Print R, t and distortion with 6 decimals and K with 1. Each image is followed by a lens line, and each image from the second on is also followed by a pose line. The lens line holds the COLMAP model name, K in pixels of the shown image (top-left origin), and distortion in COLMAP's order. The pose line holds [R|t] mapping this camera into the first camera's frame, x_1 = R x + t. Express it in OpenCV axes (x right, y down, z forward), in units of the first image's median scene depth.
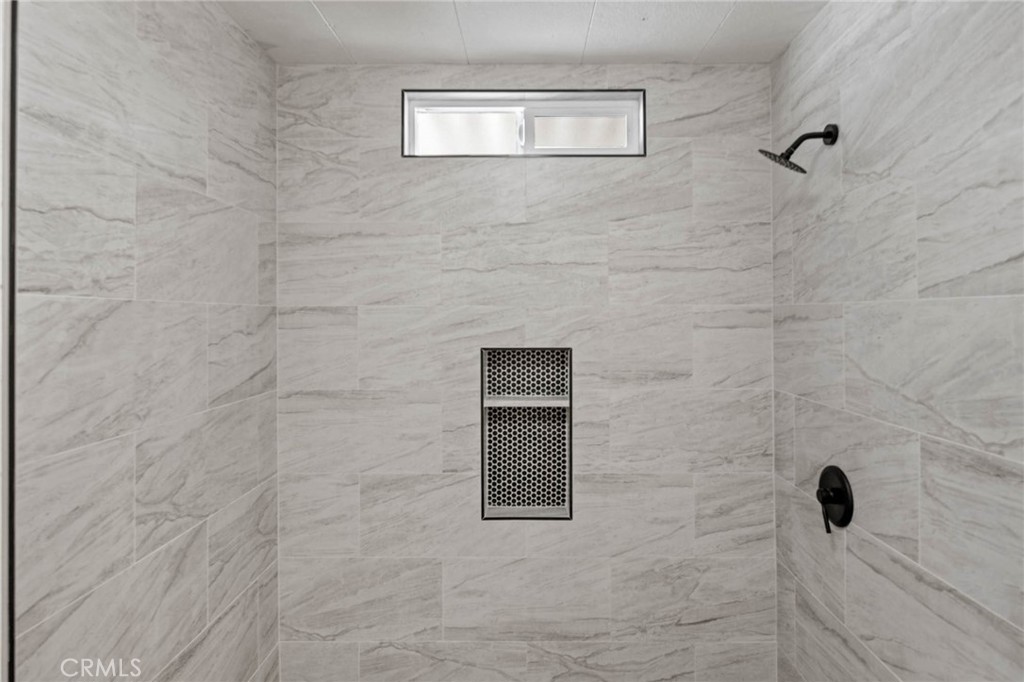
lens RADIAL K [[566.4, 0, 511.9], [0, 566.4, 316.3], [0, 0, 1]] dist [-0.001541, -0.000378]
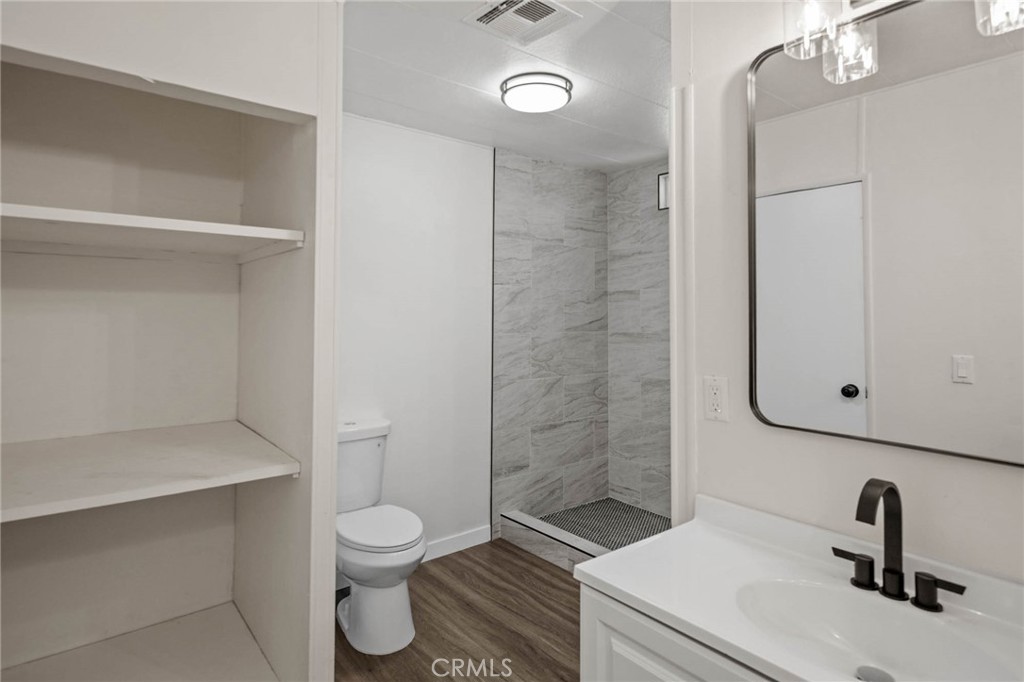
lens RADIAL K [[553.5, 0, 513.1], [0, 553.5, 313.1], [0, 0, 1]] dist [0.000380, 0.000006]
pose [[0.627731, 0.006158, -0.778406, 0.971954], [-0.008466, 0.999964, 0.001084, 0.066757], [0.778384, 0.005910, 0.627760, -0.554078]]
